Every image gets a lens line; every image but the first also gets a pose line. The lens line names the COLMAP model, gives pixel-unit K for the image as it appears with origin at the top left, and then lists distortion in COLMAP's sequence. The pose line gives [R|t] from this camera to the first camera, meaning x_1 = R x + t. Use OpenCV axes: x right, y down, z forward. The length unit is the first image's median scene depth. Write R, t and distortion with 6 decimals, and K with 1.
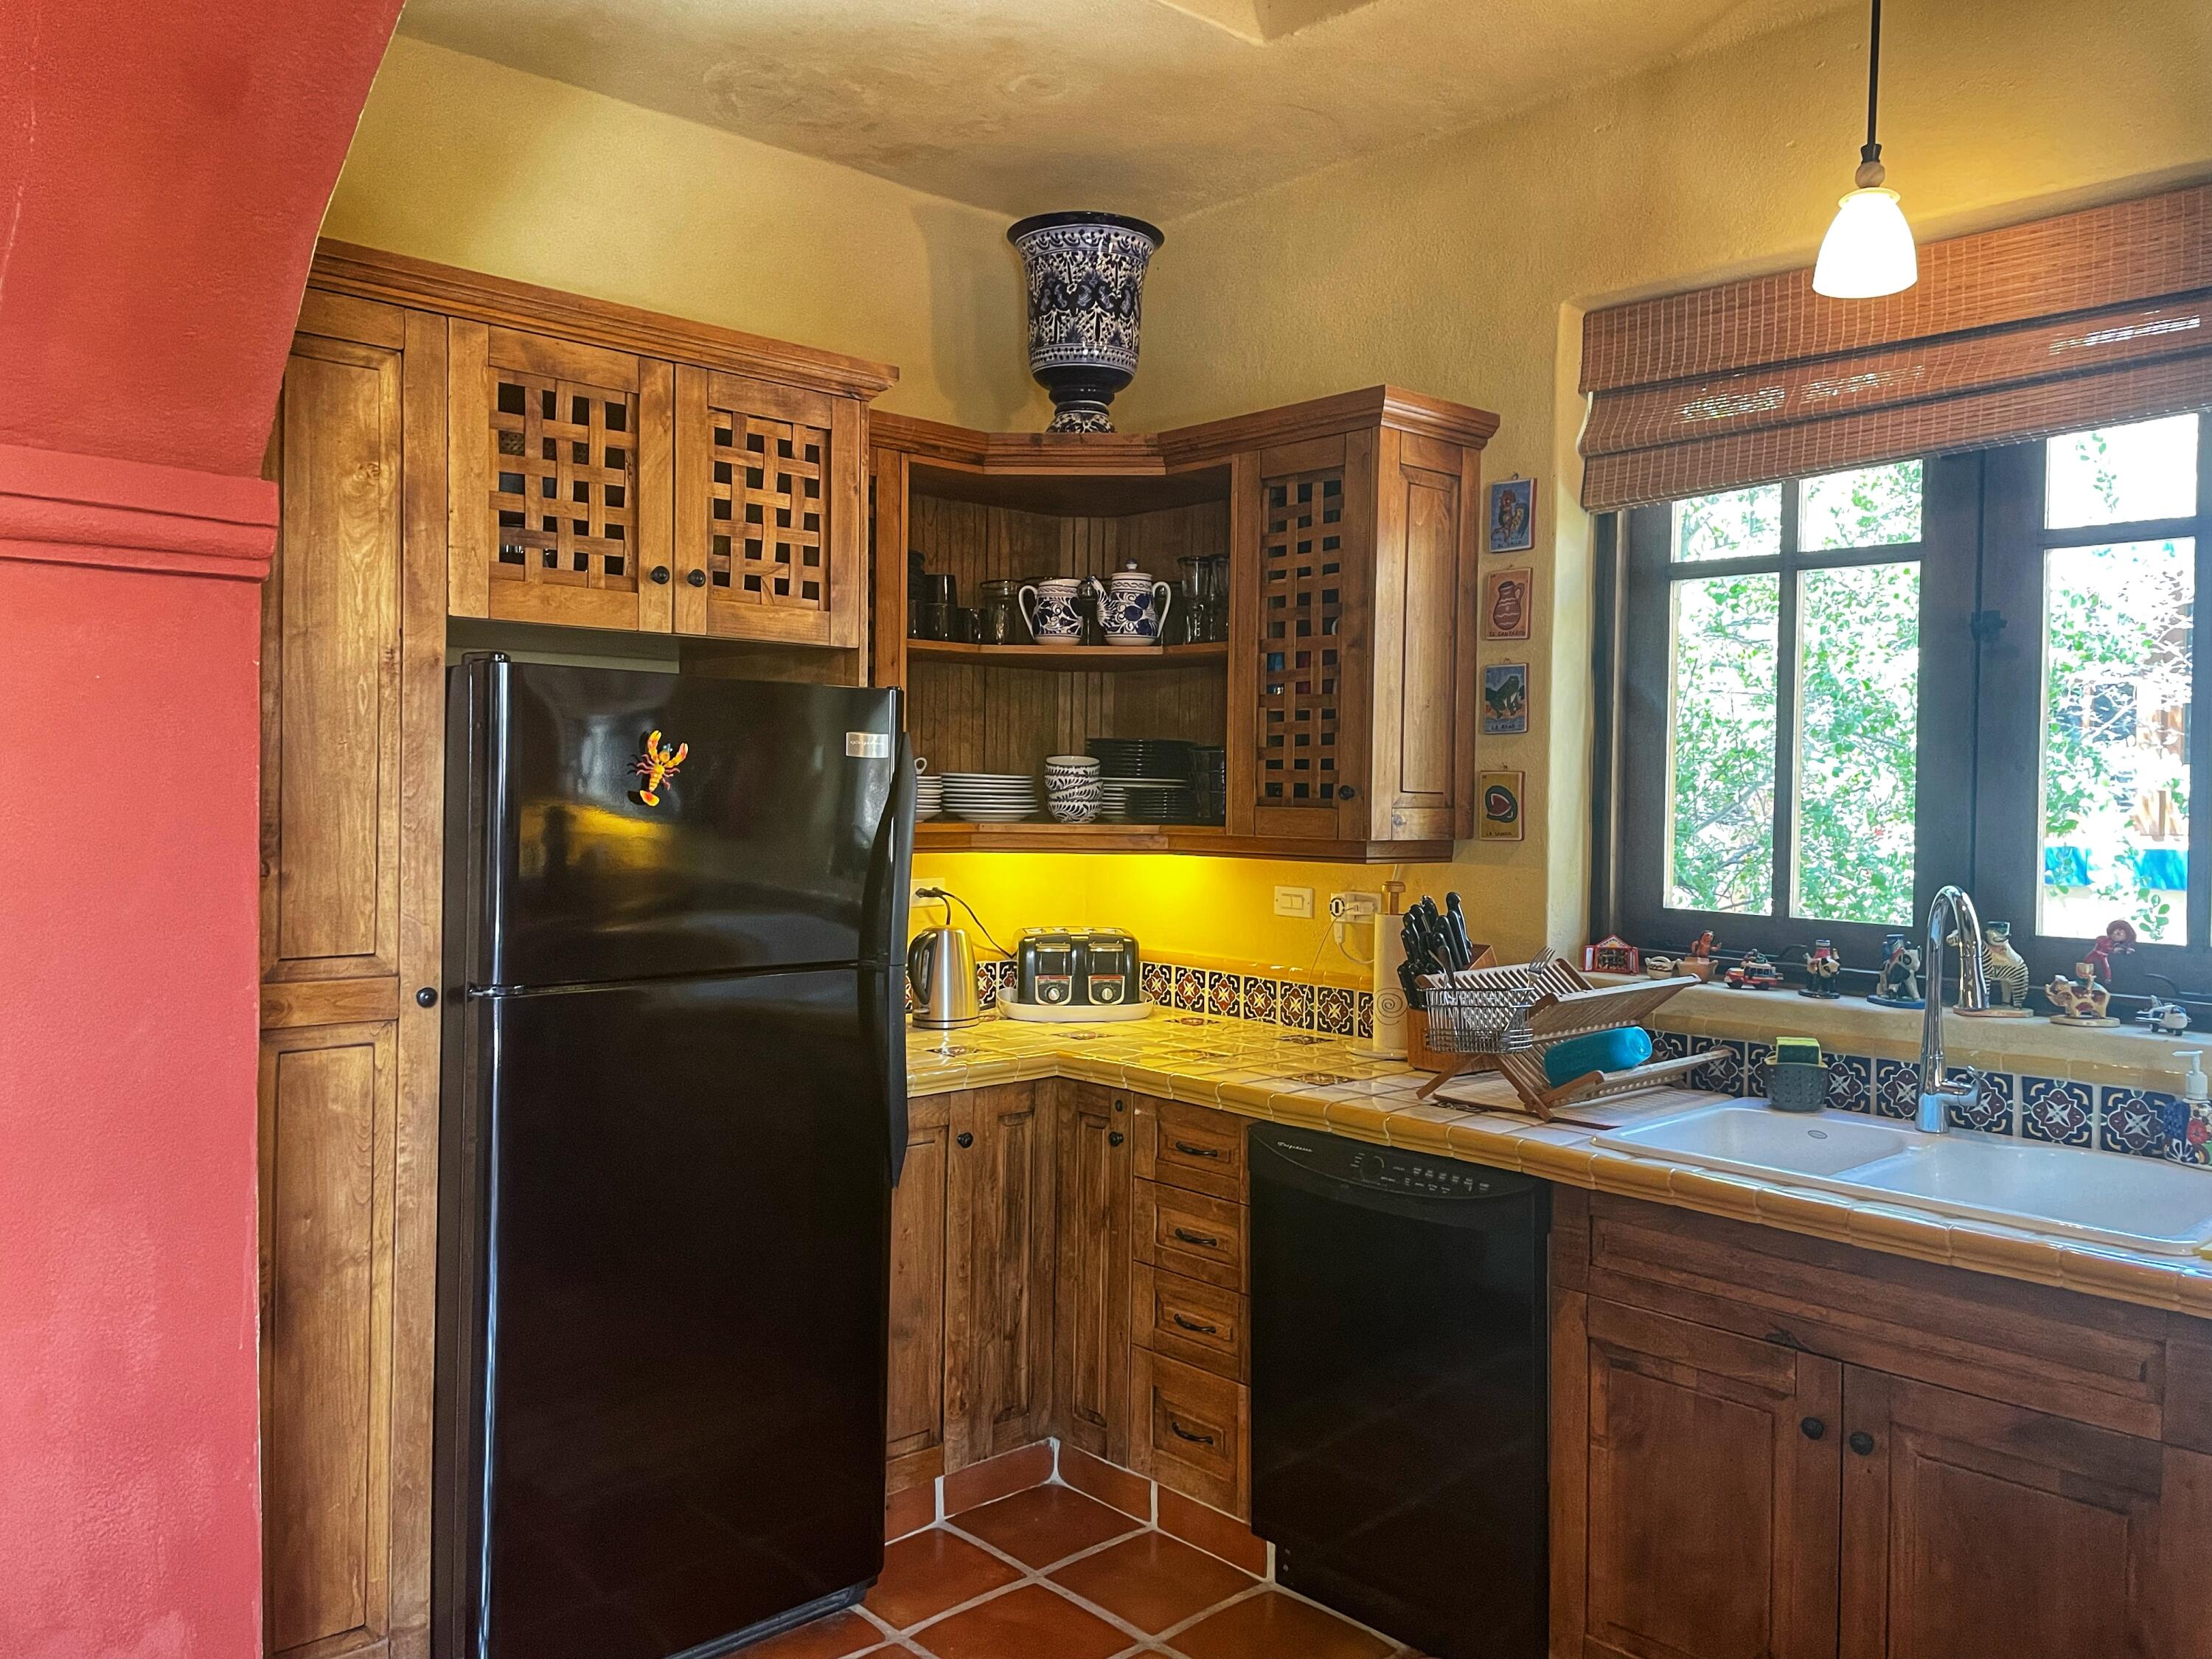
lens RADIAL K [[1686.7, 0, 1105.2], [0, 1686.7, 806.4], [0, 0, 1]] dist [0.093102, -0.123672]
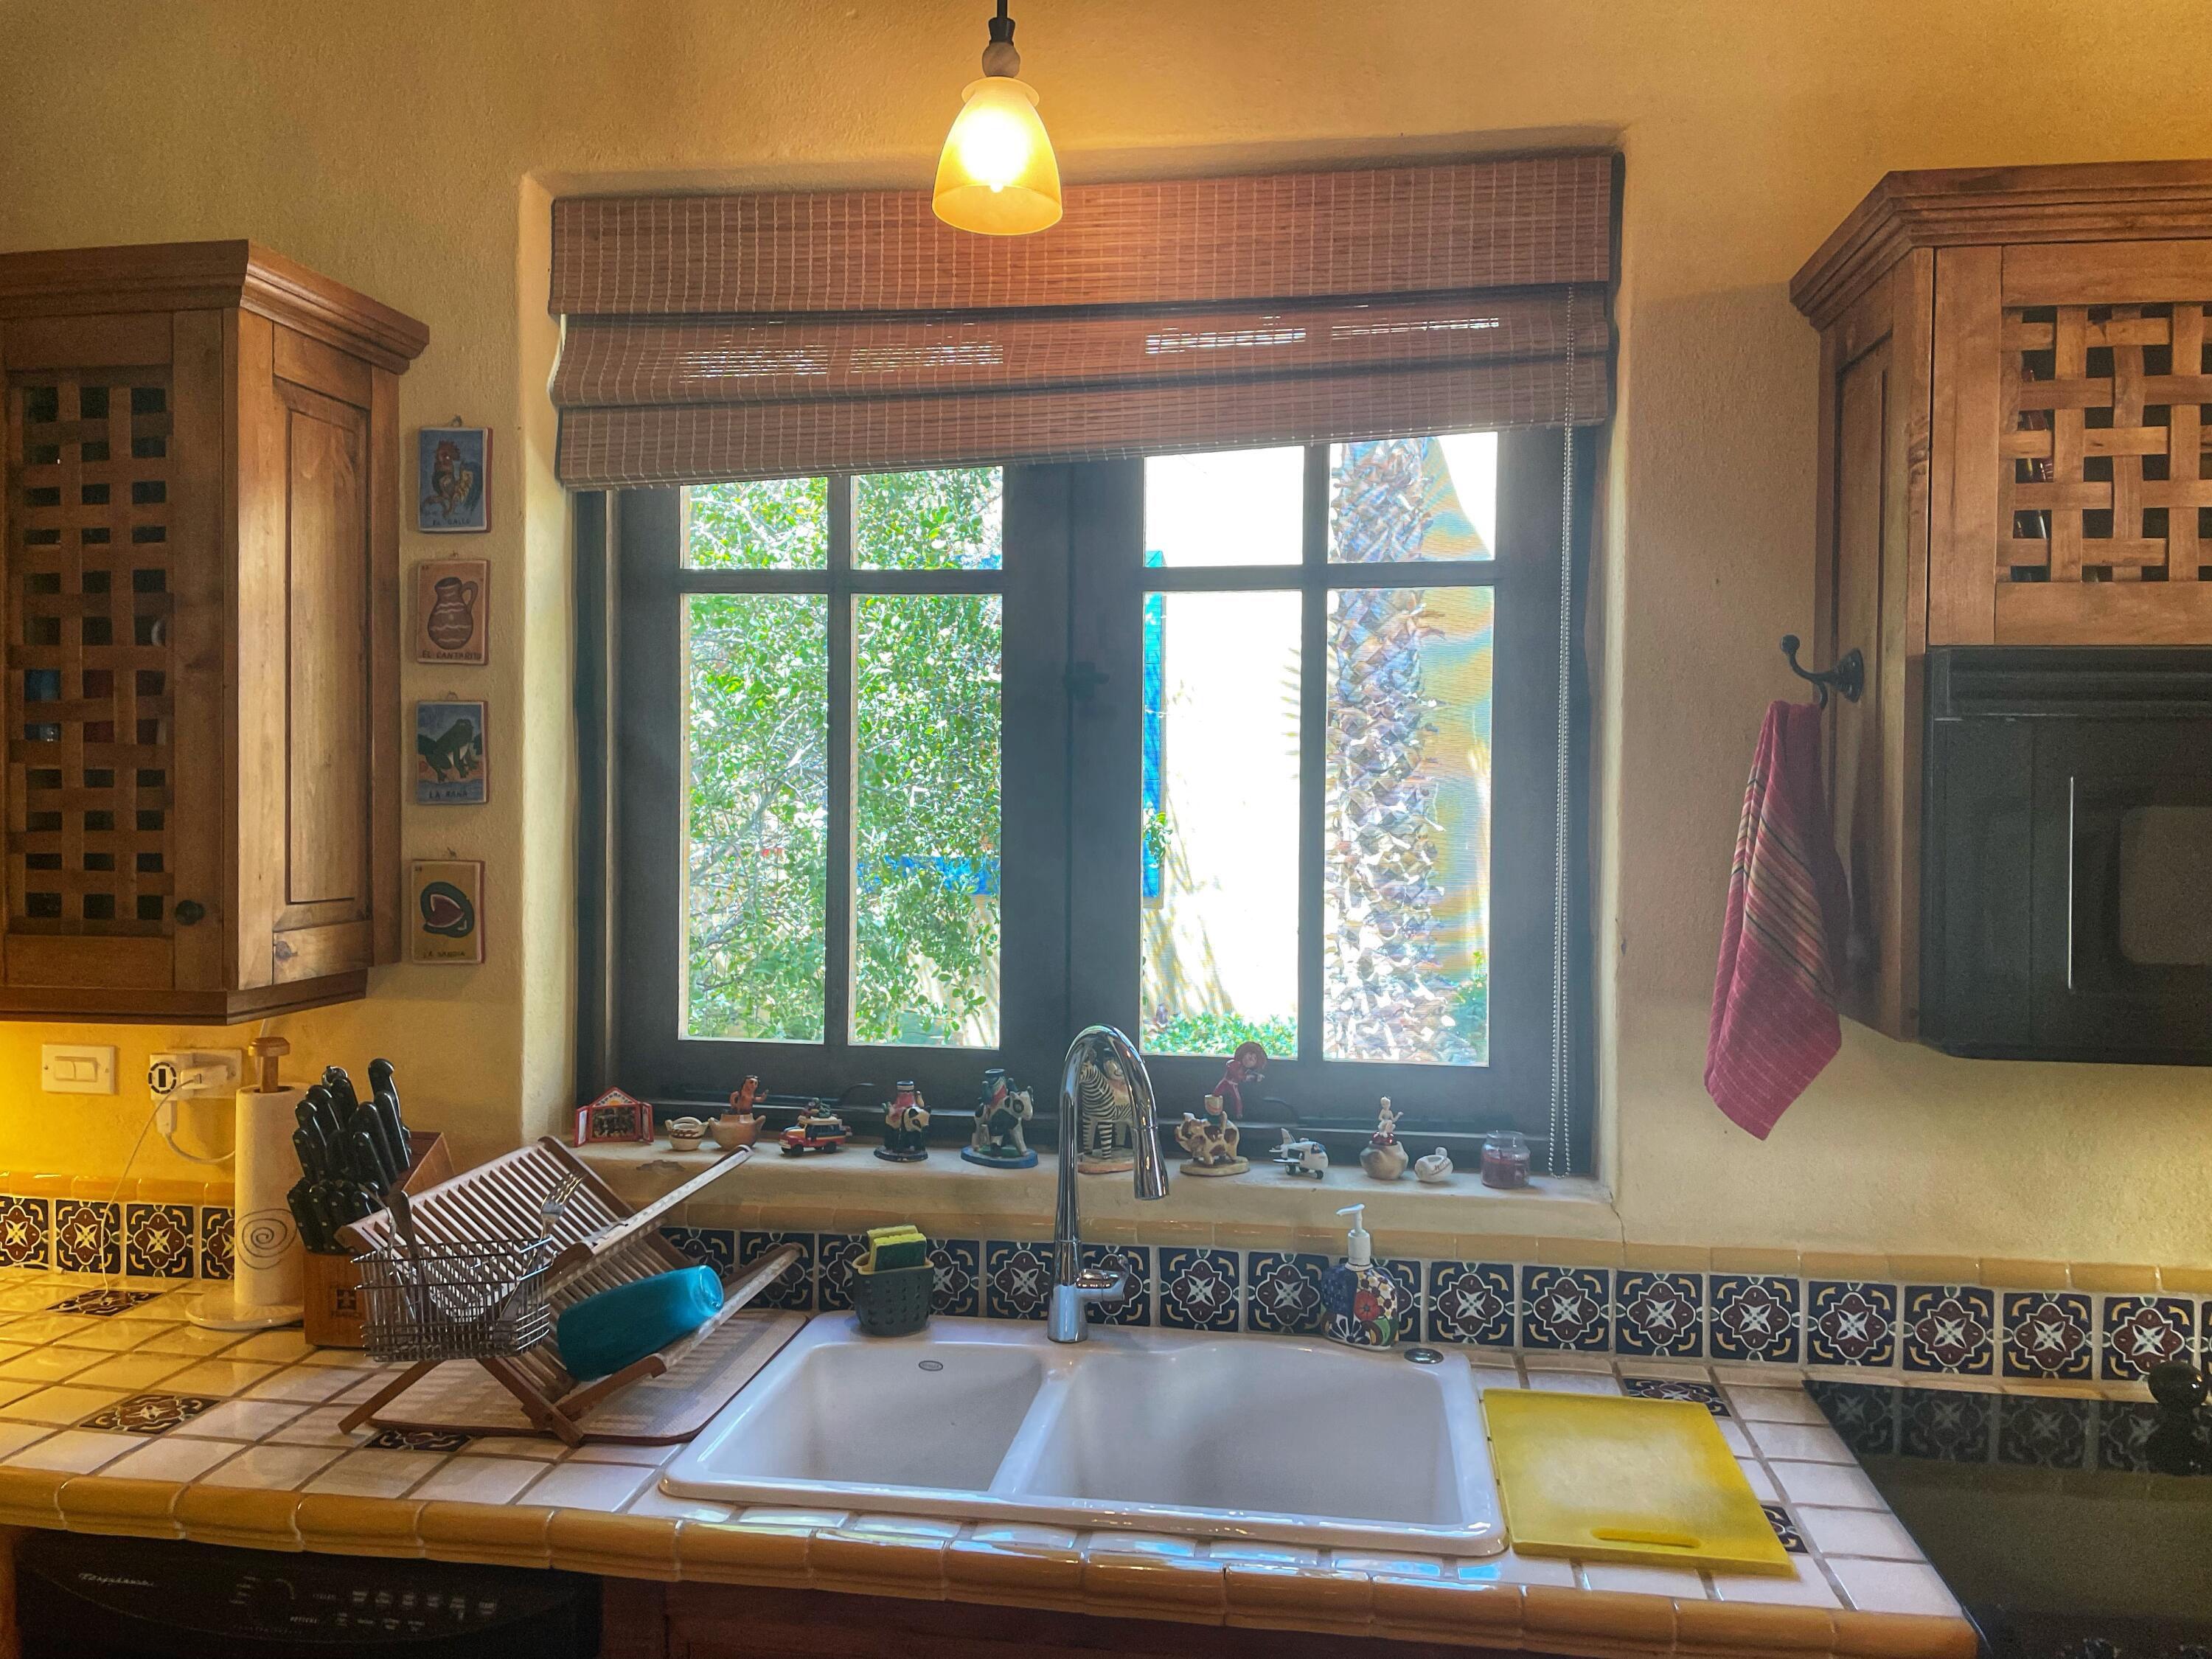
lens RADIAL K [[1686.7, 0, 1105.2], [0, 1686.7, 806.4], [0, 0, 1]] dist [0.093102, -0.123672]
pose [[0.782819, -0.017315, 0.622008, 0.019898], [0.013095, 0.999850, 0.011352, -0.047970], [-0.622111, -0.000742, 0.782929, 0.323054]]
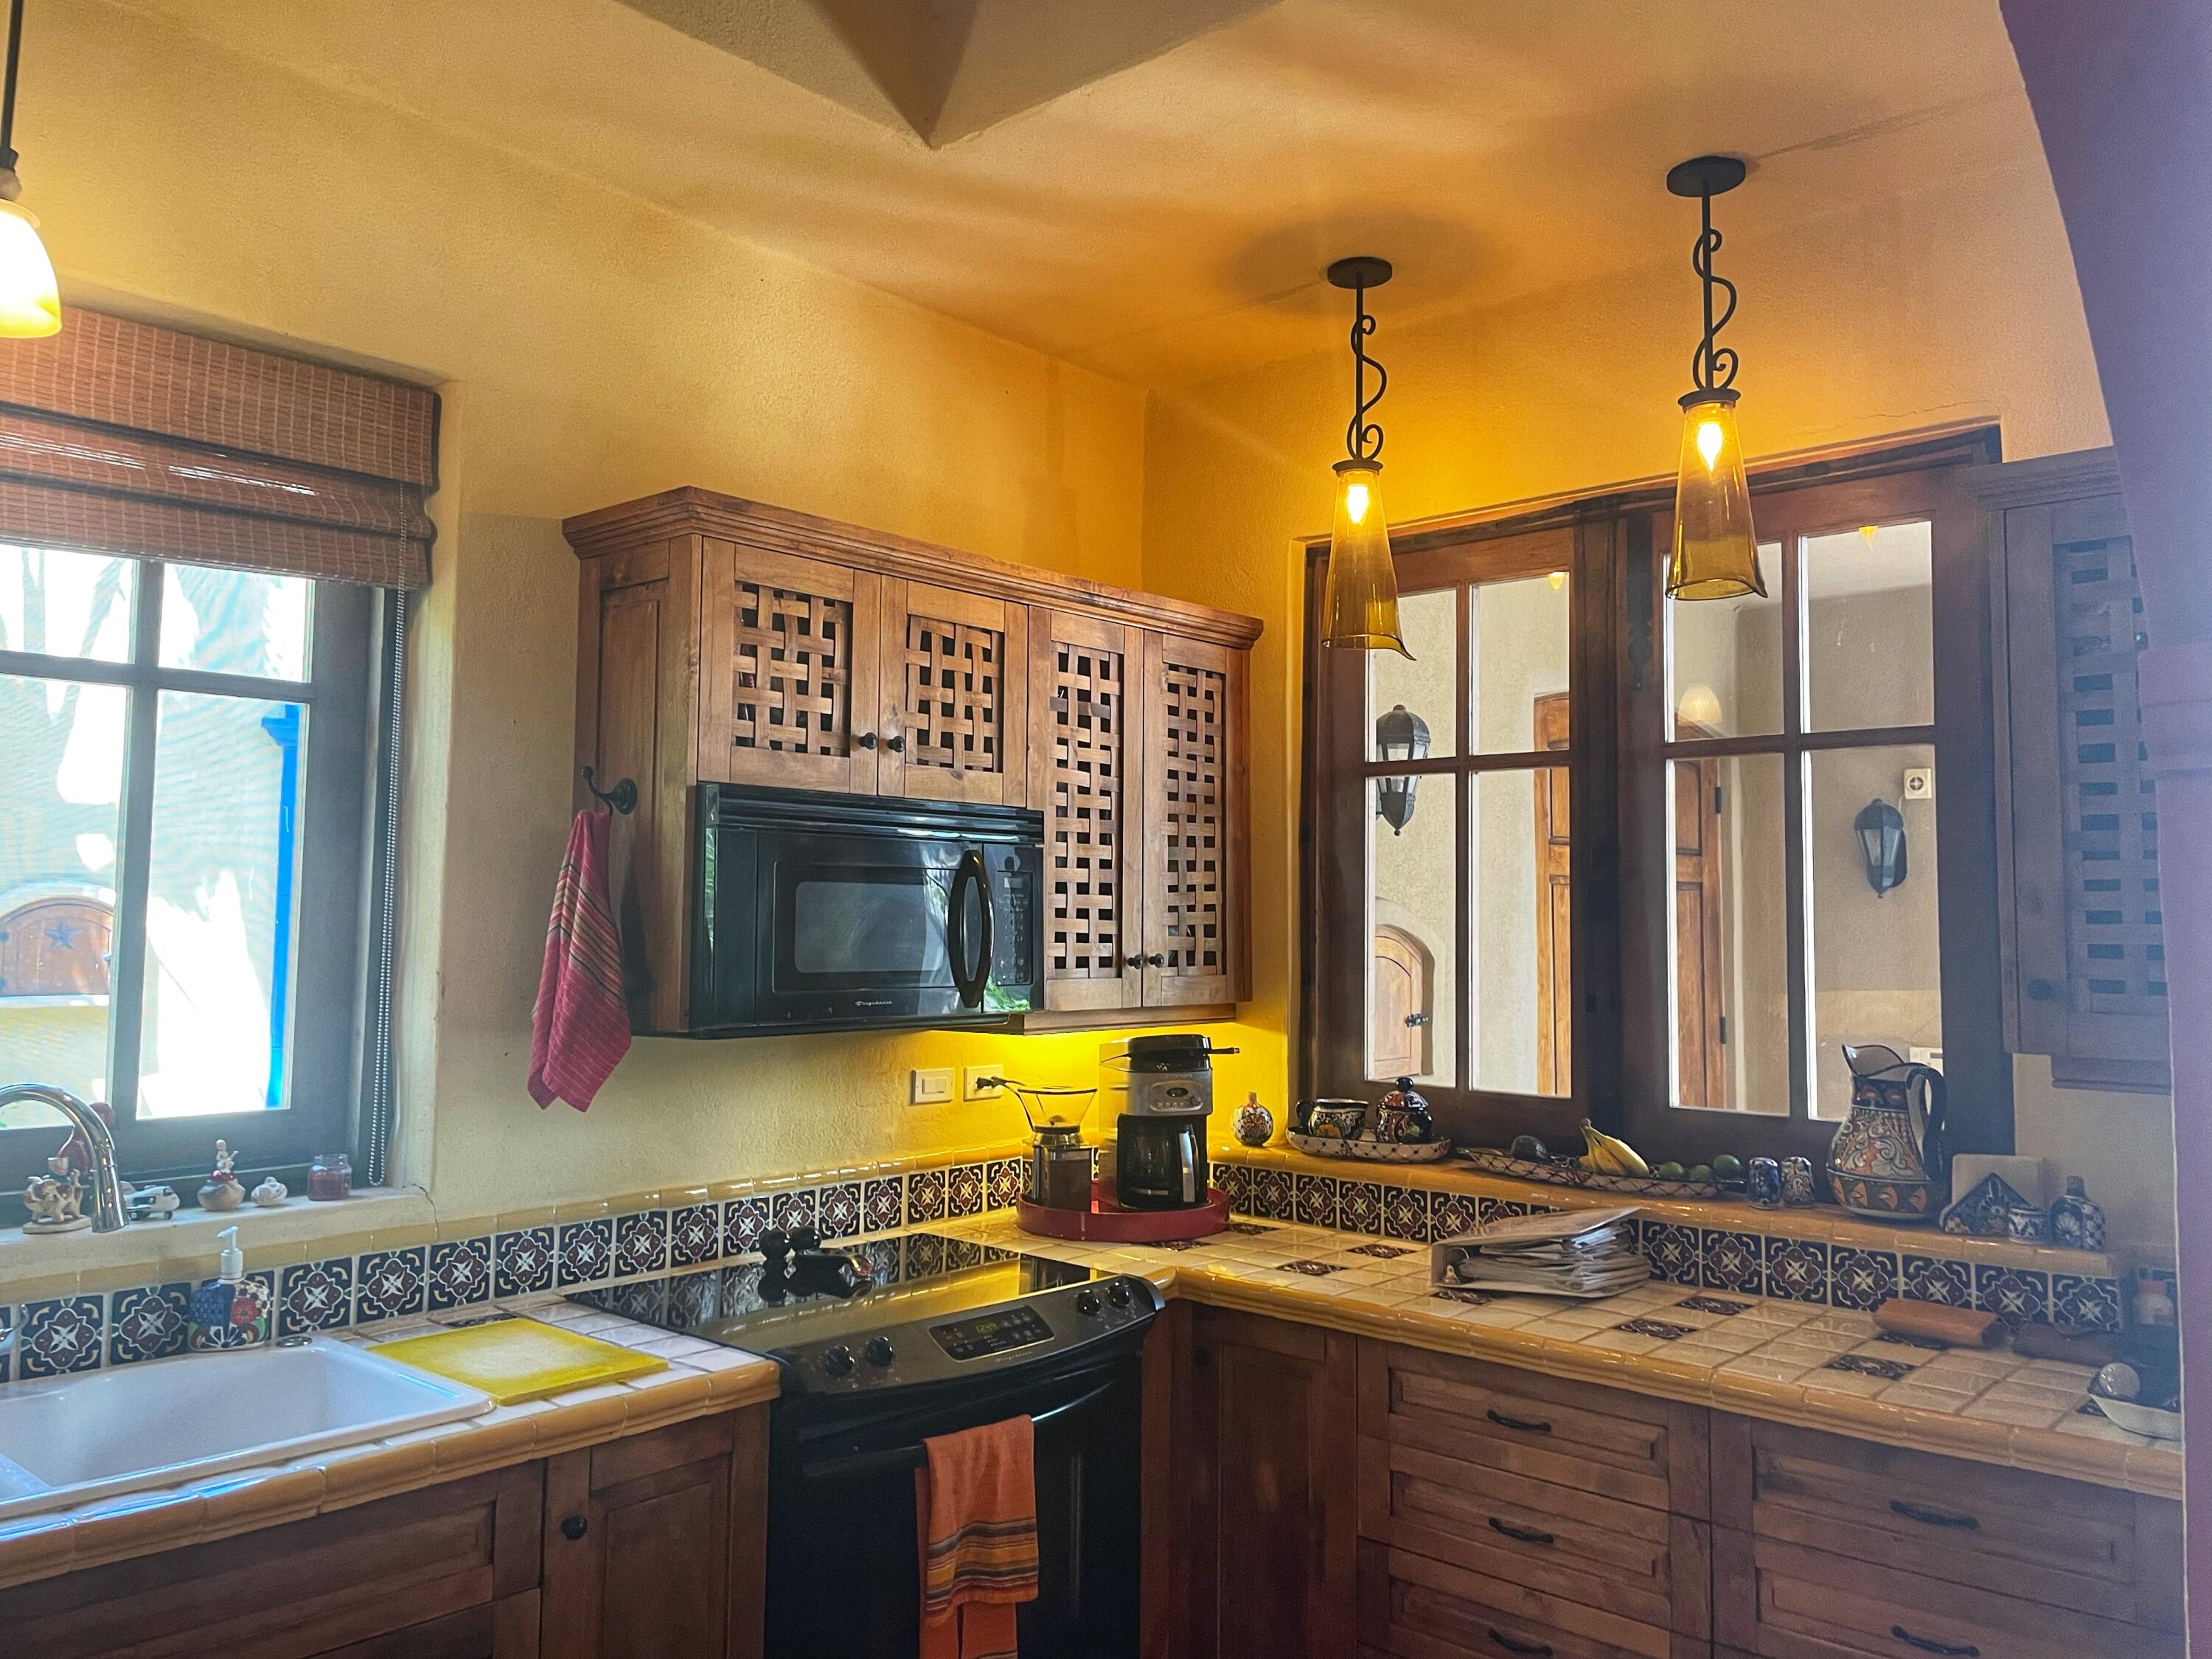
lens RADIAL K [[1690.2, 0, 1119.0], [0, 1690.2, 814.5], [0, 0, 1]] dist [0.112176, -0.141604]
pose [[-0.094577, 0.052707, 0.994121, -0.296335], [0.008491, 0.998604, -0.052137, -0.026643], [-0.995481, 0.003510, -0.094893, 0.448684]]
